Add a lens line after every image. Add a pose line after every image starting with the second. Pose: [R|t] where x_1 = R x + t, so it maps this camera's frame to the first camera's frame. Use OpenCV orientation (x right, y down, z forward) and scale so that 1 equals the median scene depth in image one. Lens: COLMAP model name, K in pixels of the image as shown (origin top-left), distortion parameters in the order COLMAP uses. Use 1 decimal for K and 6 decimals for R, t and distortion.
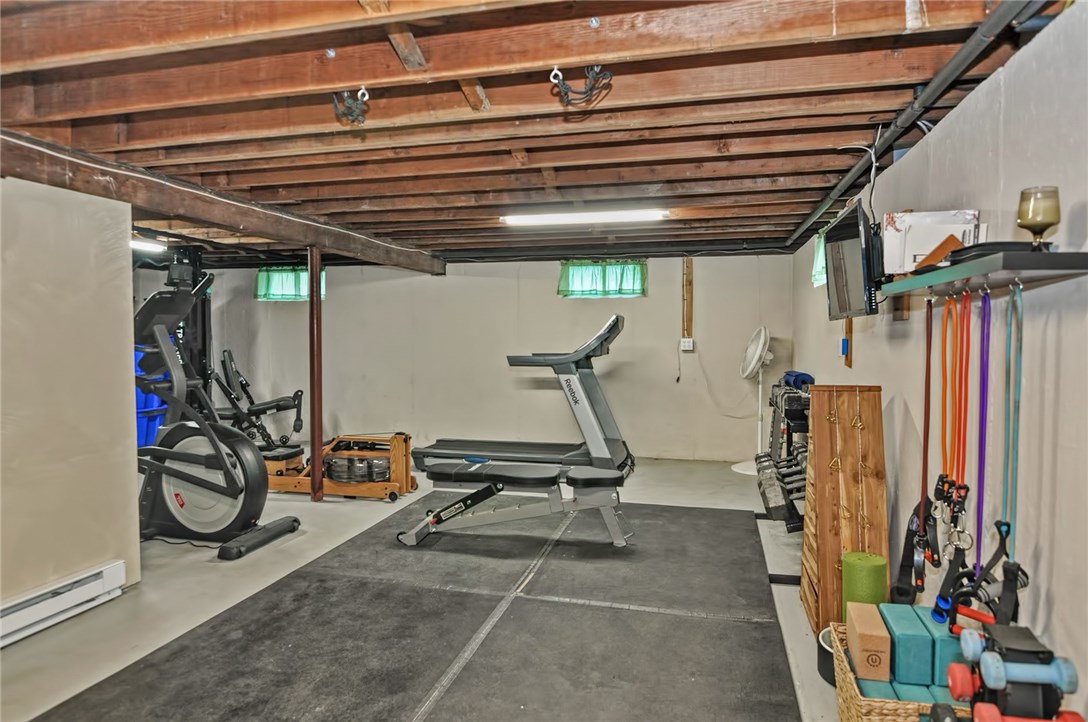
lens RADIAL K [[681.7, 0, 539.1], [0, 681.7, 362.9], [0, 0, 1]] dist [0.001357, -0.002912]
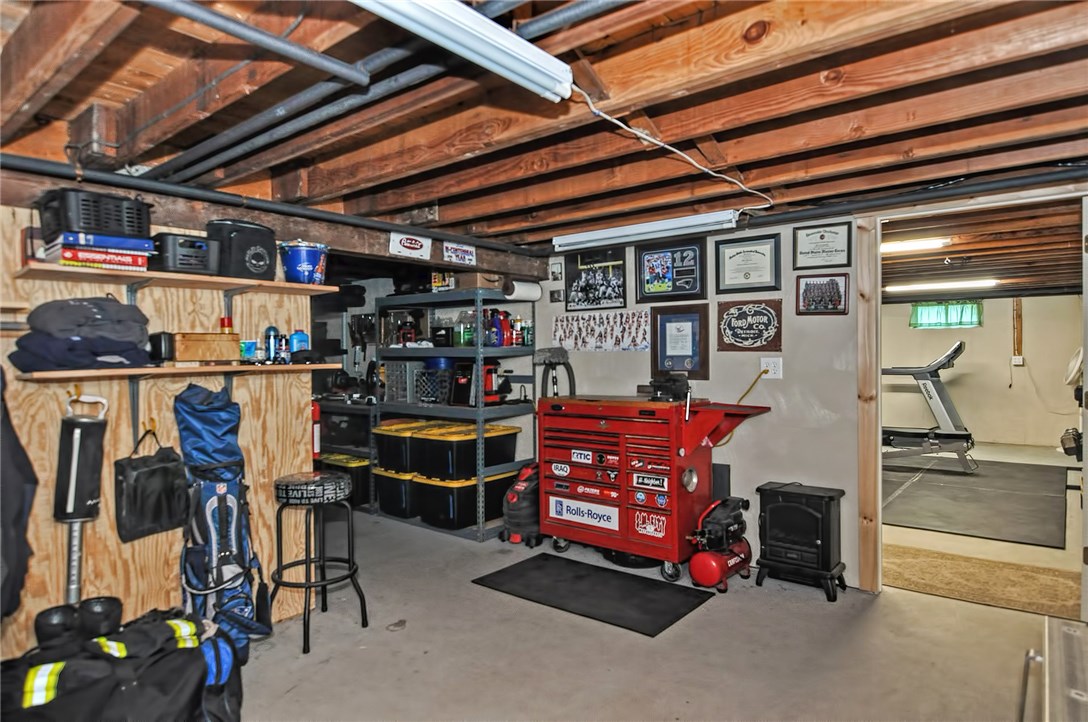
lens RADIAL K [[681.7, 0, 539.1], [0, 681.7, 362.9], [0, 0, 1]] dist [0.001357, -0.002912]
pose [[0.915895, -0.002861, -0.401407, -0.116065], [-0.007383, 0.999685, -0.023970, 0.017674], [0.401349, 0.024918, 0.915586, -0.652762]]
